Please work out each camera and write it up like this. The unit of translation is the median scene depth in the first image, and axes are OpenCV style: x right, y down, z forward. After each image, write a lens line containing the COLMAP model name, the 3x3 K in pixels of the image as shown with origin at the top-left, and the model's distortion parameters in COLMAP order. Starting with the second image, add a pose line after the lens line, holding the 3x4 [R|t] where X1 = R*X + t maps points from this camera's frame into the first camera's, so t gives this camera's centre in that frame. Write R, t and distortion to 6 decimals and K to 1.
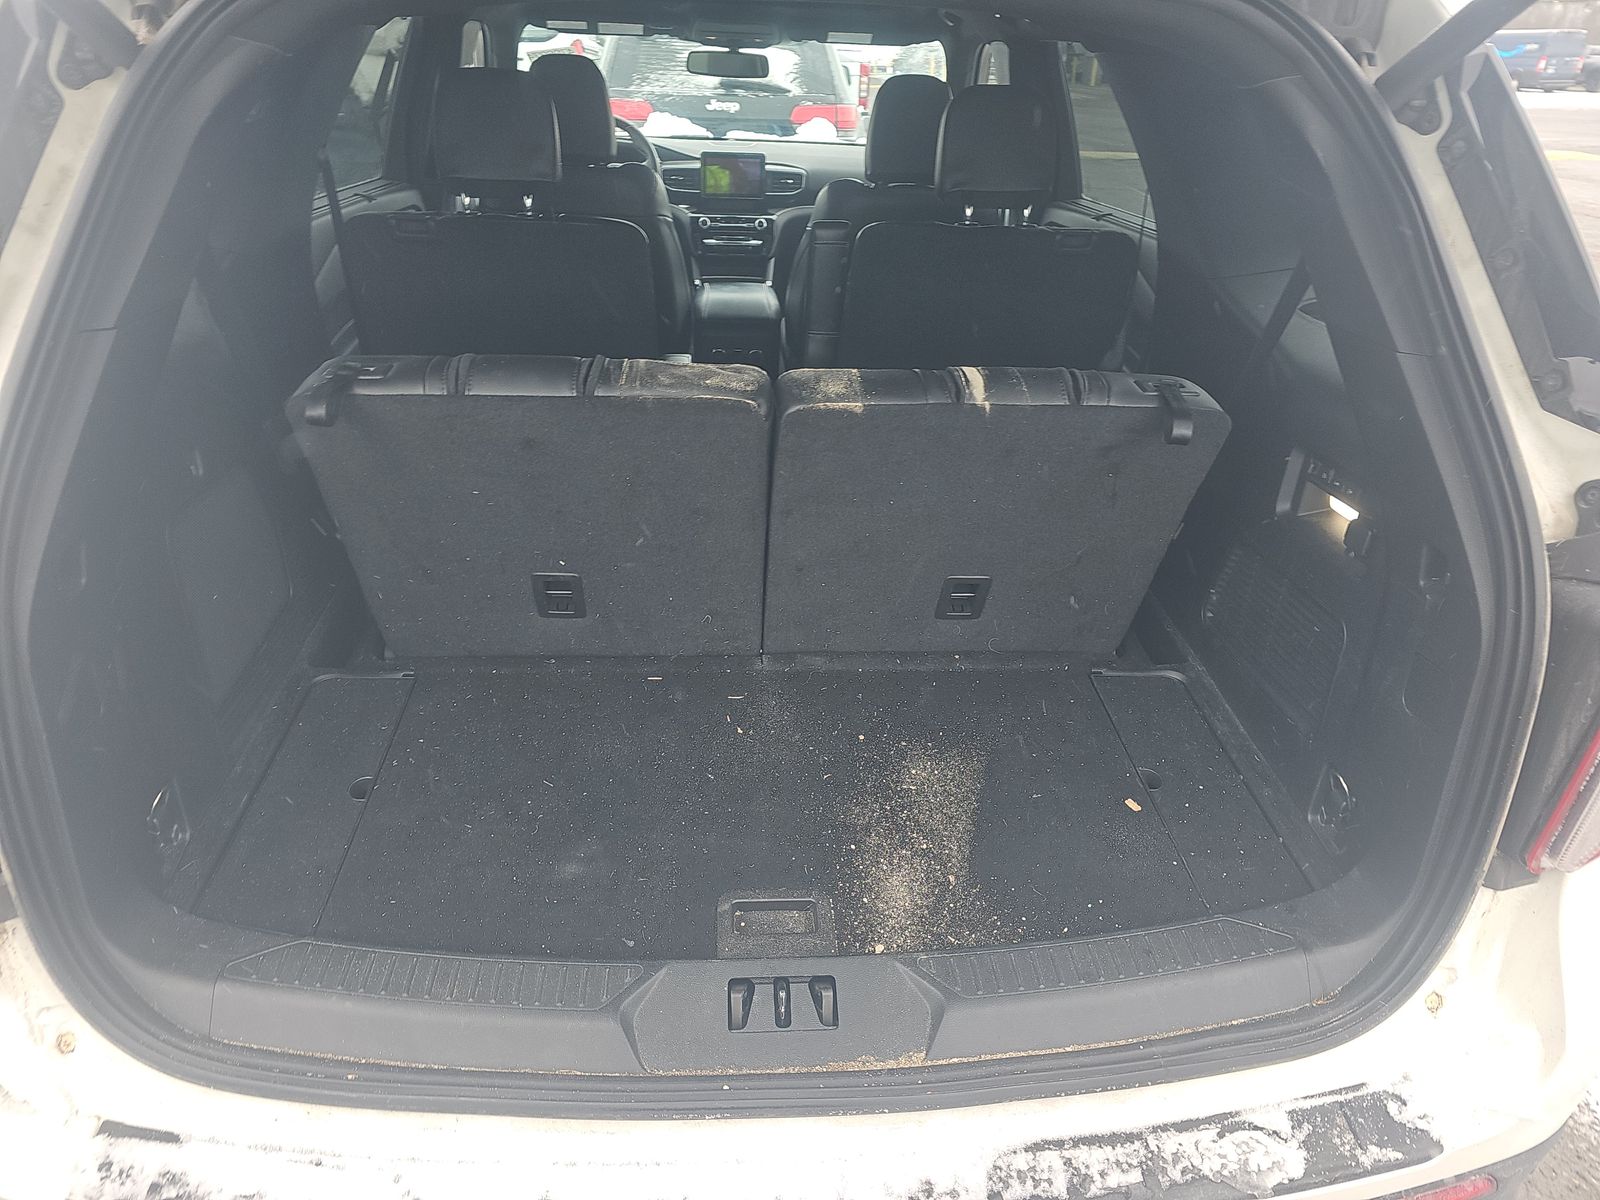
lens RADIAL K [[1090.9, 0, 786.1], [0, 1090.9, 605.6], [0, 0, 1]] dist [0.022423, -0.005835]
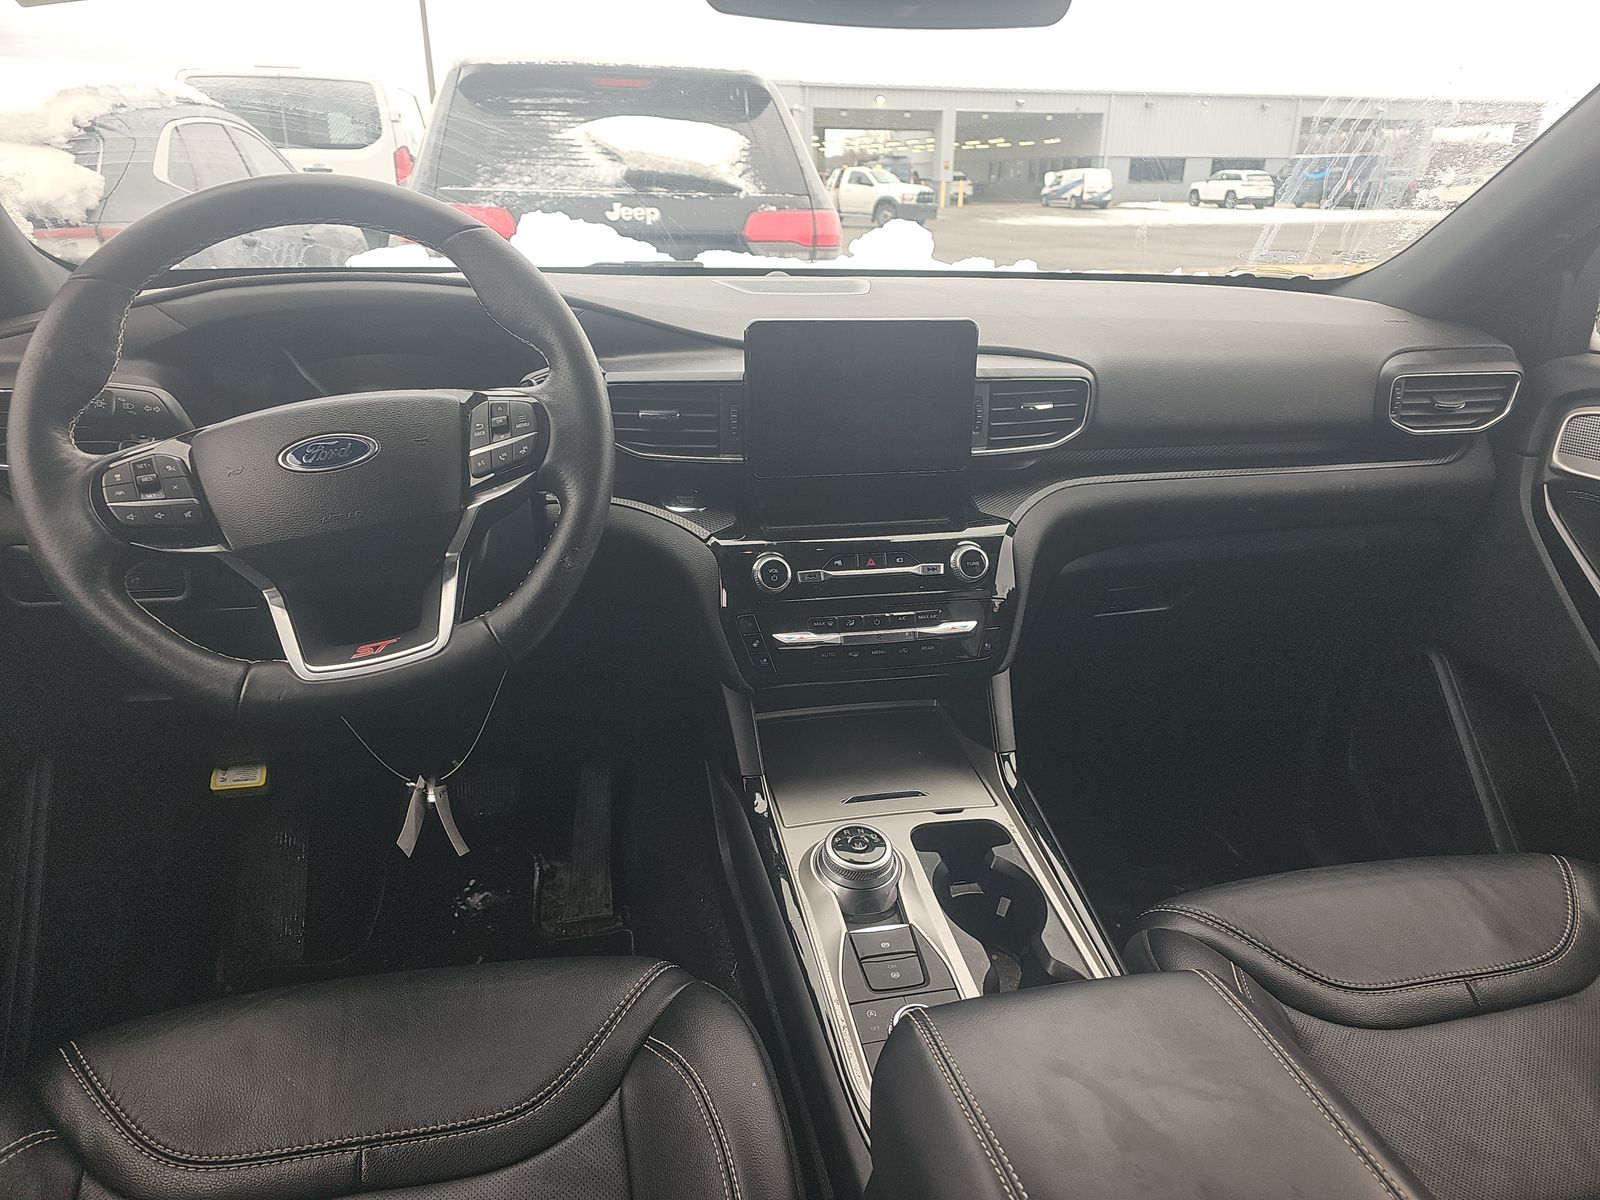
lens RADIAL K [[1090.9, 0, 810.1], [0, 1090.9, 600.3], [0, 0, 1]] dist [0.022423, -0.005835]
pose [[0.988470, -0.062944, 0.137711, -0.100508], [0.076676, 0.992346, -0.096799, -0.311414], [-0.130564, 0.106242, 0.985731, 0.724302]]
